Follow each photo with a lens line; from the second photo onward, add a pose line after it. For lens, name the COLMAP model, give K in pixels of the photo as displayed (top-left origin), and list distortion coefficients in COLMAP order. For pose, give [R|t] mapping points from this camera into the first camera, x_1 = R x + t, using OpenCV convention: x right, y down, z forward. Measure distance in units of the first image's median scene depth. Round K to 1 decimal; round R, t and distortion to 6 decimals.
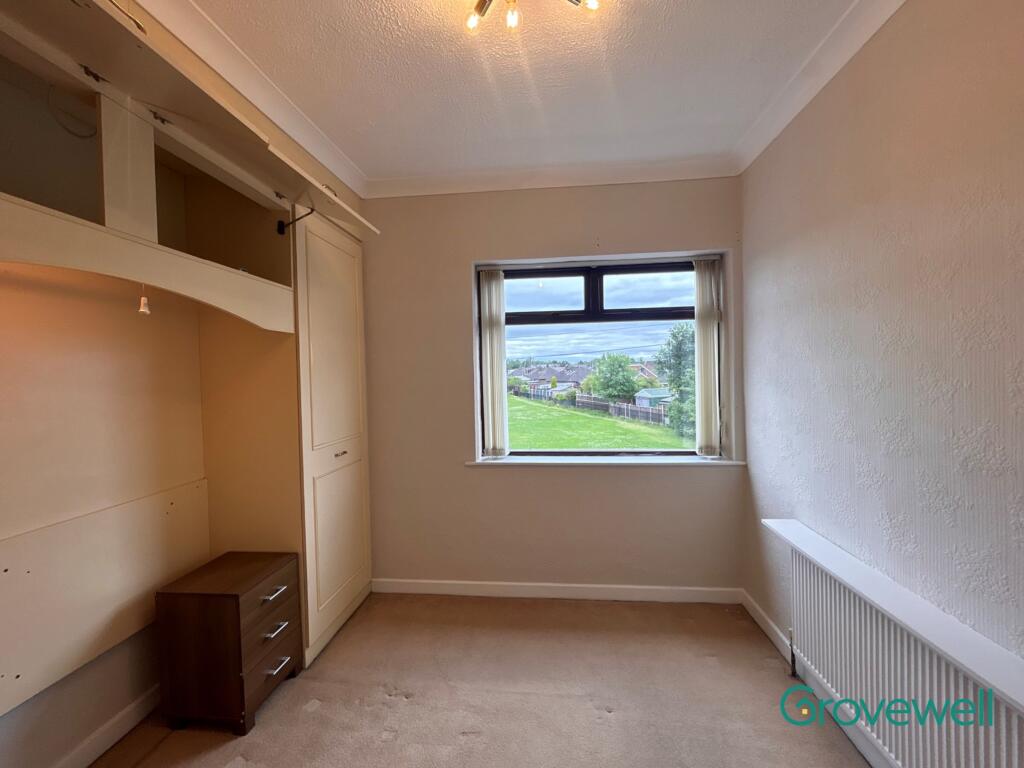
lens RADIAL K [[416.8, 0, 512.2], [0, 416.8, 382.9], [0, 0, 1]] dist [-0.001435, 0.000805]
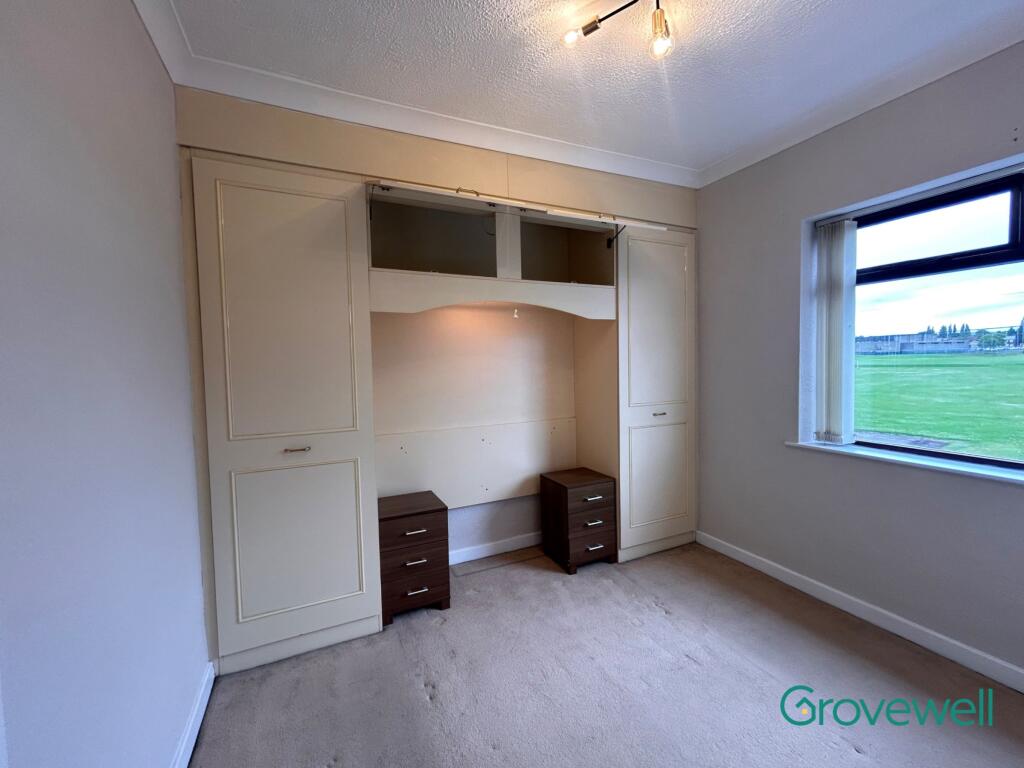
lens RADIAL K [[416.8, 0, 512.2], [0, 416.8, 382.9], [0, 0, 1]] dist [-0.001435, 0.000805]
pose [[0.516366, 0.052694, -0.854745, 0.487553], [-0.005500, 0.998289, 0.058220, 0.011149], [0.856350, -0.025362, 0.515772, -0.000547]]
